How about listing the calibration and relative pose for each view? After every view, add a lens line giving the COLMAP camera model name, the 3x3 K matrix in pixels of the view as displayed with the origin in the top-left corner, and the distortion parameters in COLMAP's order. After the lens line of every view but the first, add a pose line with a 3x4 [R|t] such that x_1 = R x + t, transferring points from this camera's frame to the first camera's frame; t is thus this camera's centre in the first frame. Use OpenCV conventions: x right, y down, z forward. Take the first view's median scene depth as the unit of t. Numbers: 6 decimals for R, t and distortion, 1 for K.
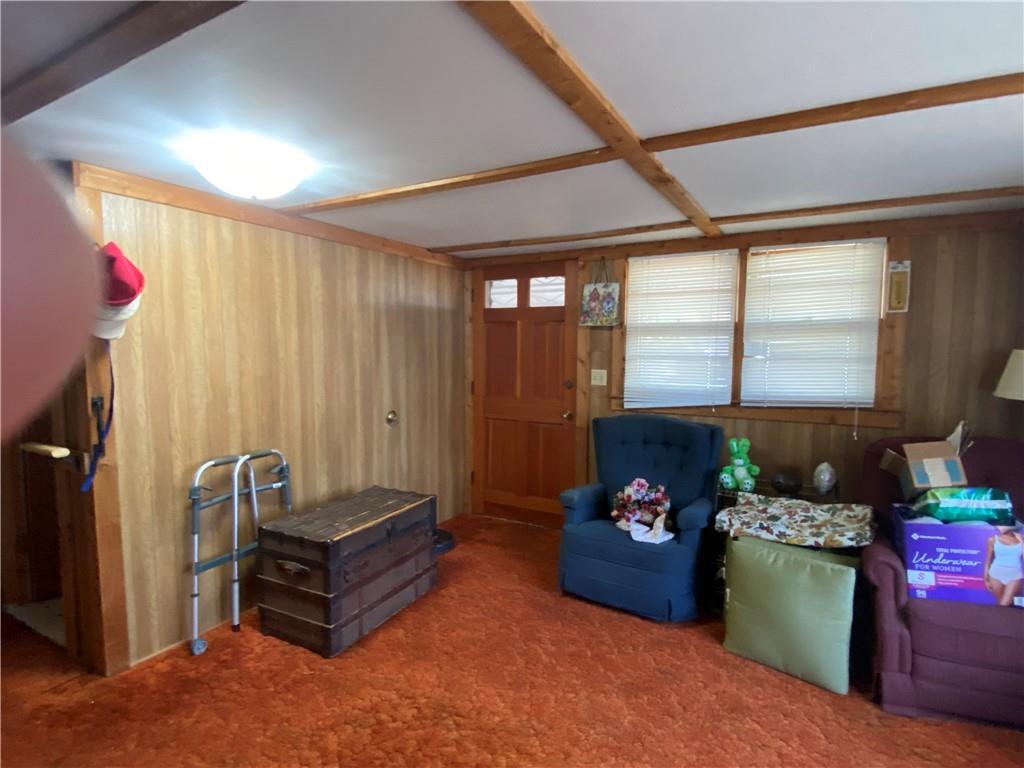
lens RADIAL K [[533.7, 0, 512.0], [0, 533.7, 387.5], [0, 0, 1]] dist [-0.006137, -0.001606]
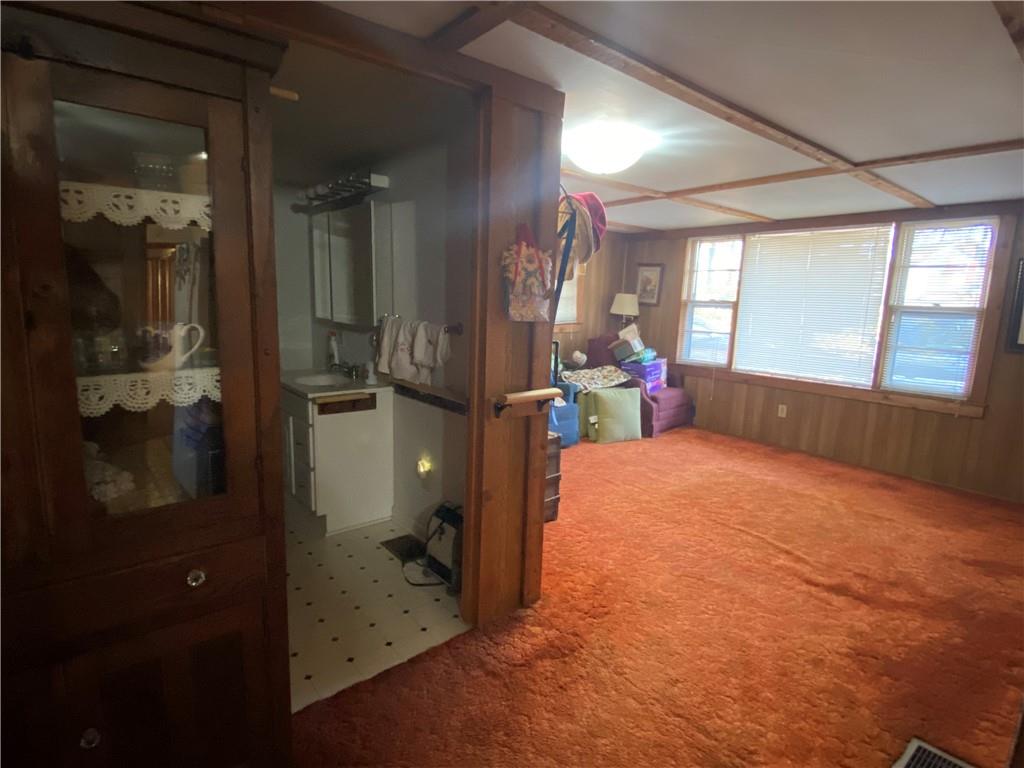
lens RADIAL K [[533.7, 0, 510.4], [0, 533.7, 381.6], [0, 0, 1]] dist [-0.006137, -0.001606]
pose [[0.352844, -0.146922, 0.924075, -1.765141], [0.033980, 0.988956, 0.144263, -0.048806], [-0.935065, -0.019503, 0.353940, 0.695997]]
